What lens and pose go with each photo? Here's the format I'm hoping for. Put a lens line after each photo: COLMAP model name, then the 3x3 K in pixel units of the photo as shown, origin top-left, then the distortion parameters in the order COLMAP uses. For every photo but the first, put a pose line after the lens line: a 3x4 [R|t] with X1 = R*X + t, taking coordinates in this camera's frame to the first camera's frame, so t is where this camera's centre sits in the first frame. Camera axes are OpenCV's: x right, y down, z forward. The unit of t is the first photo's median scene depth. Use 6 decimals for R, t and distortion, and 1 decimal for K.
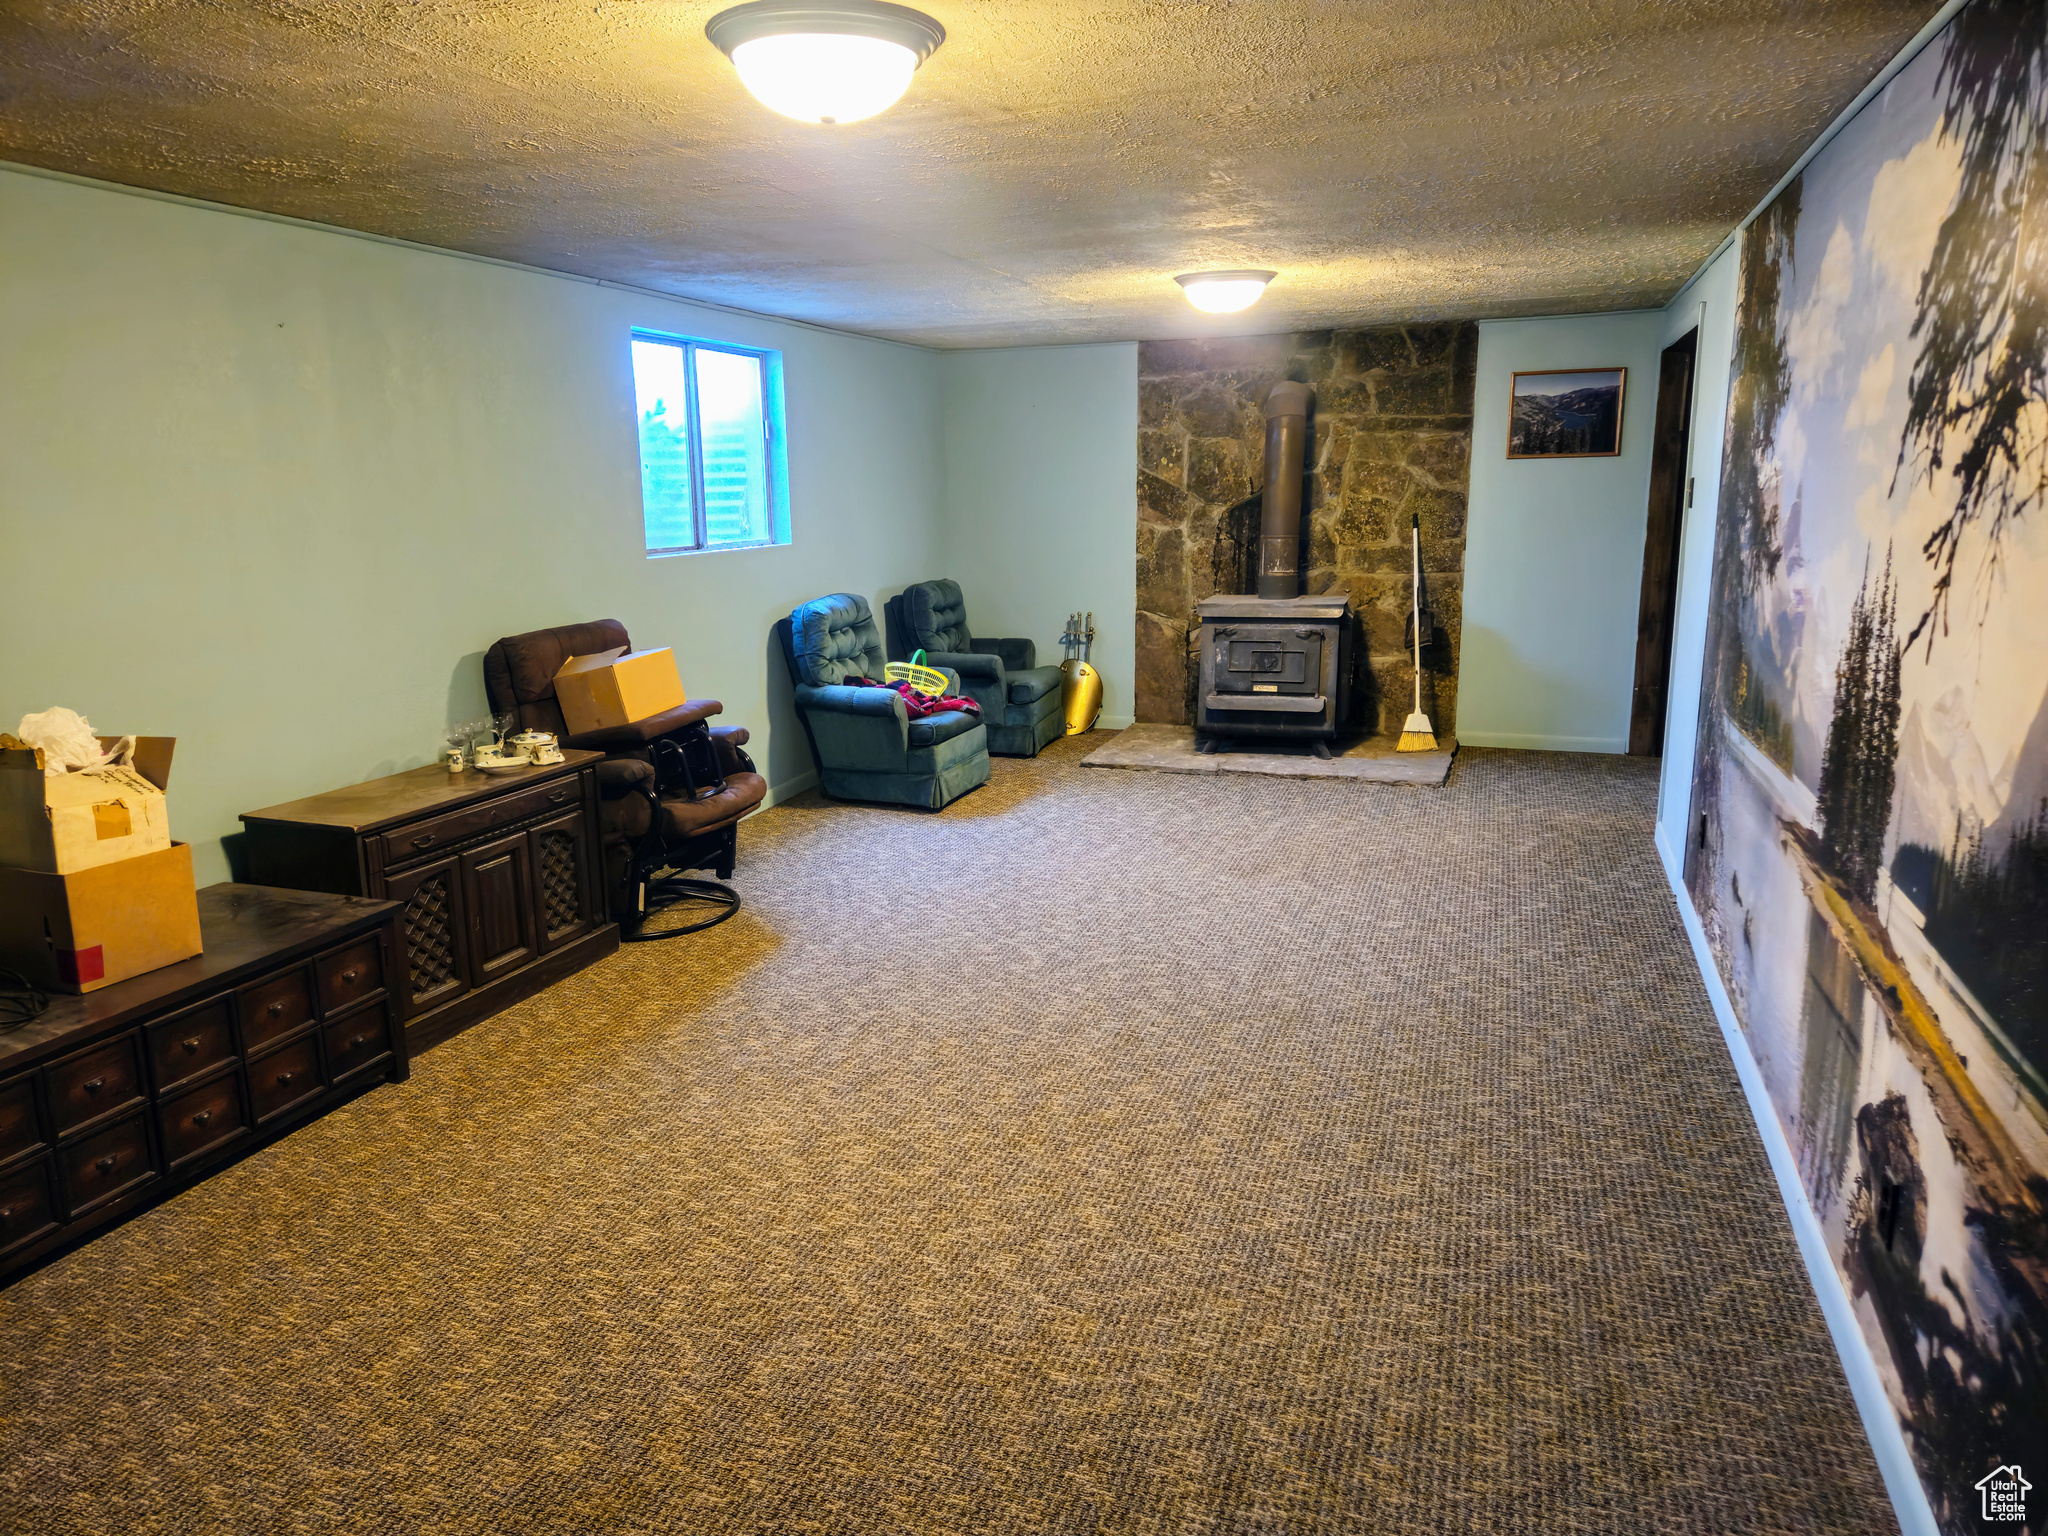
lens RADIAL K [[1357.6, 0, 1001.3], [0, 1357.6, 776.3], [0, 0, 1]] dist [0.072465, -0.059184]
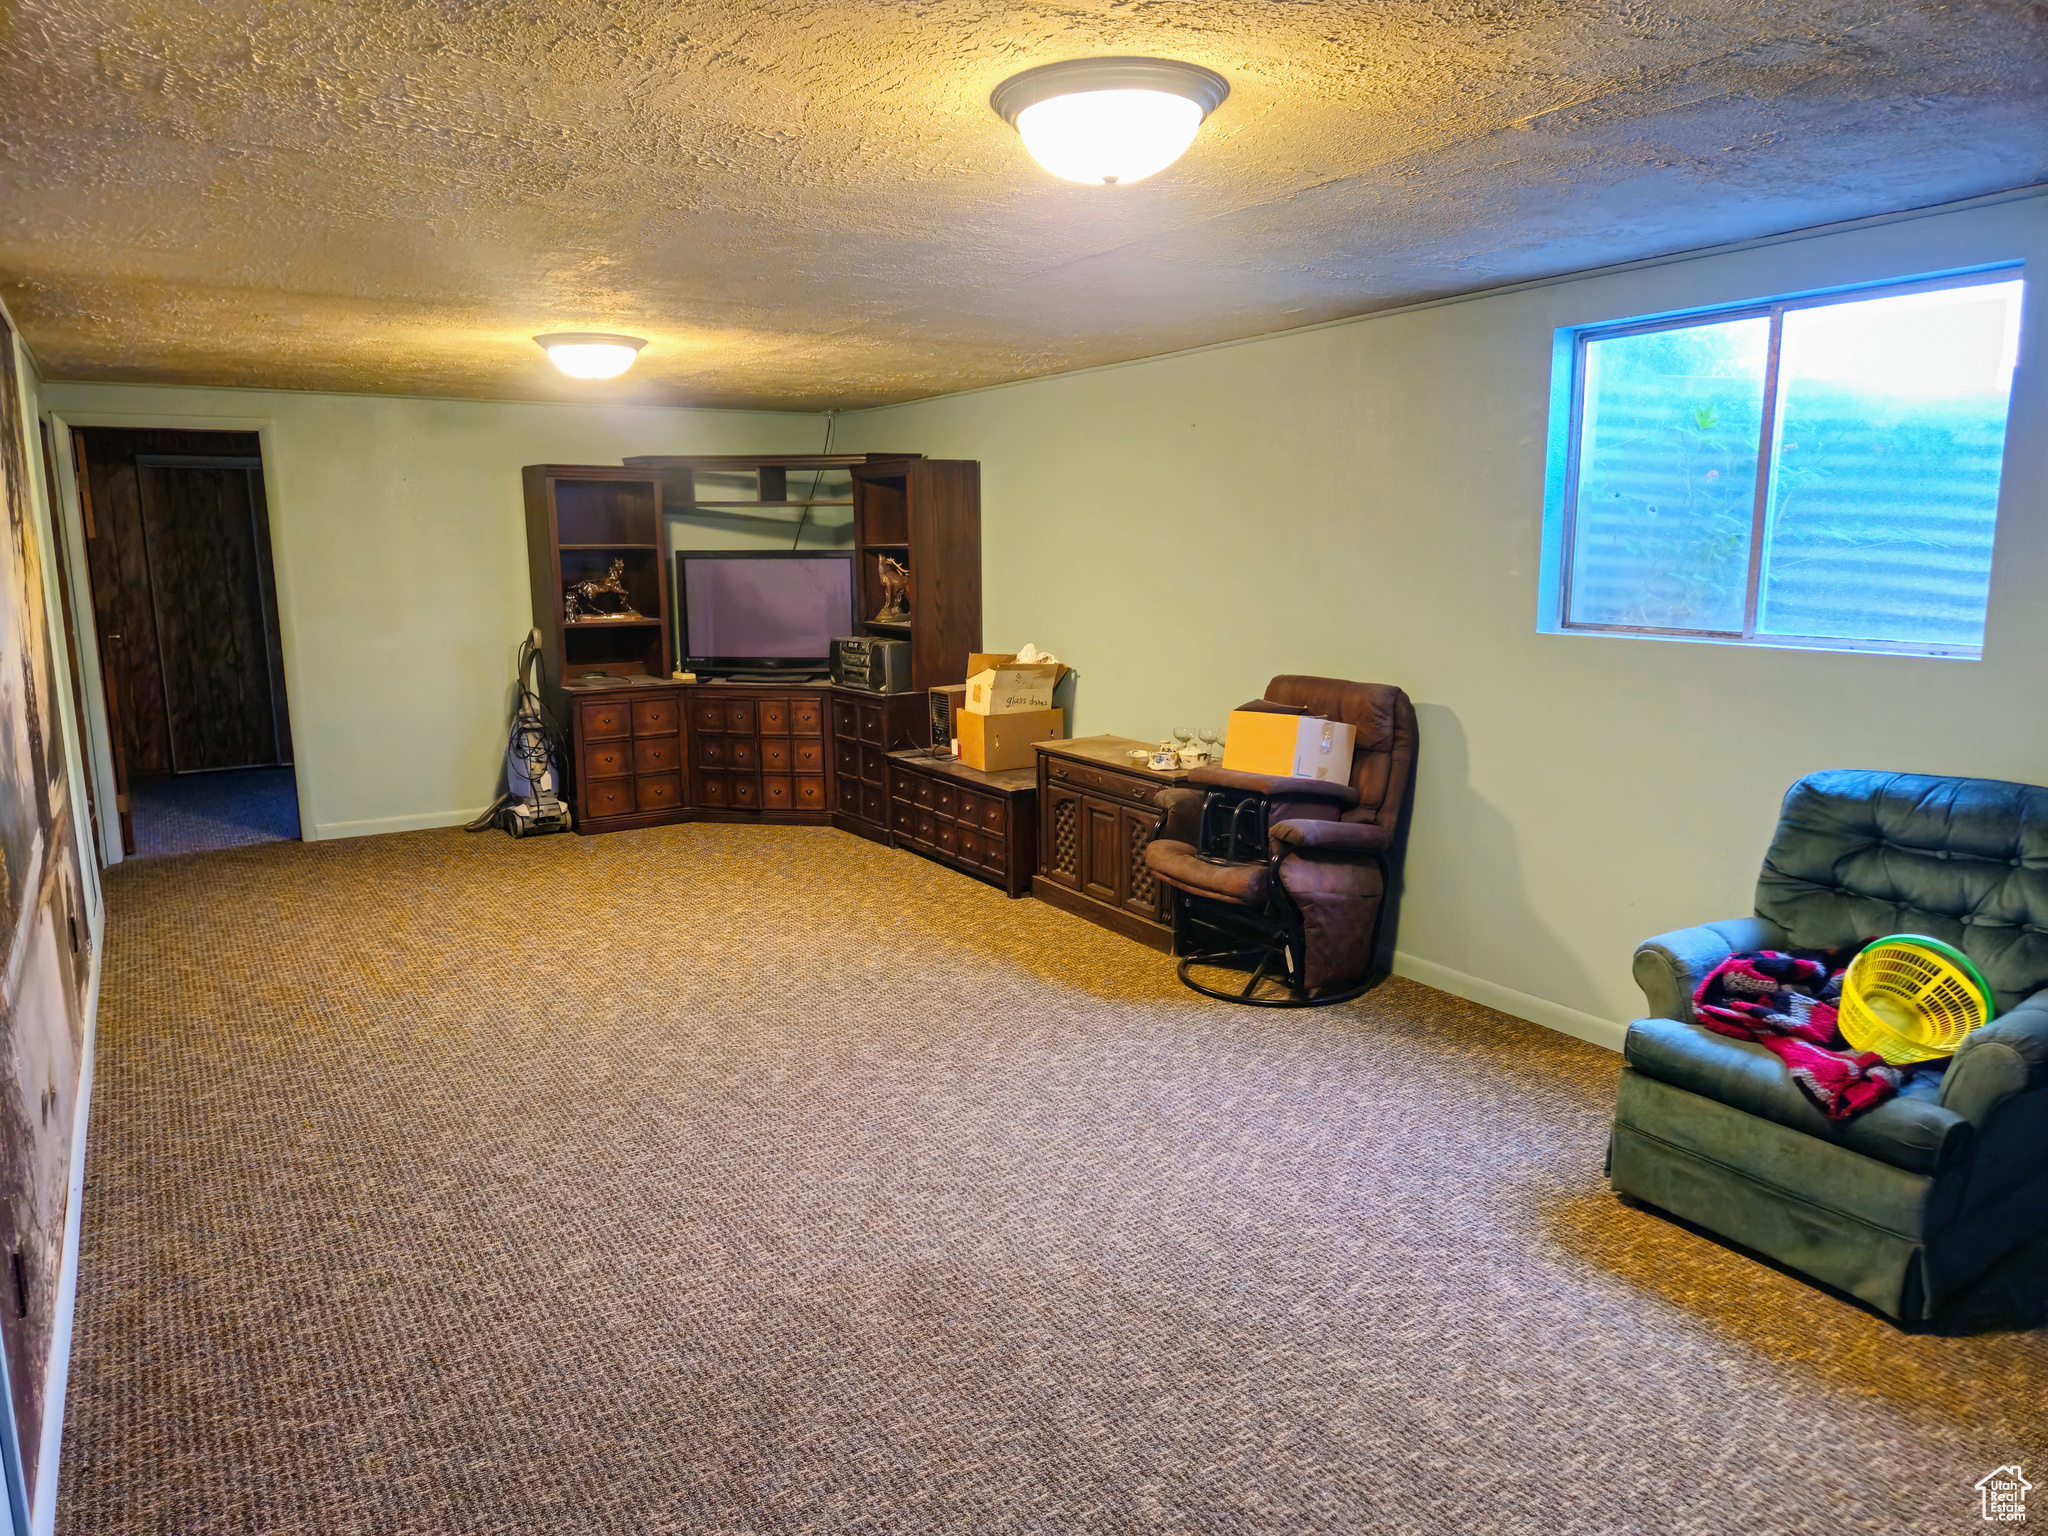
lens RADIAL K [[1357.6, 0, 1001.3], [0, 1357.6, 776.3], [0, 0, 1]] dist [0.072465, -0.059184]
pose [[-0.616800, 0.163704, -0.769908, 0.688758], [-0.147661, 0.936703, 0.317465, -0.370078], [0.773145, 0.309498, -0.553585, 1.596290]]
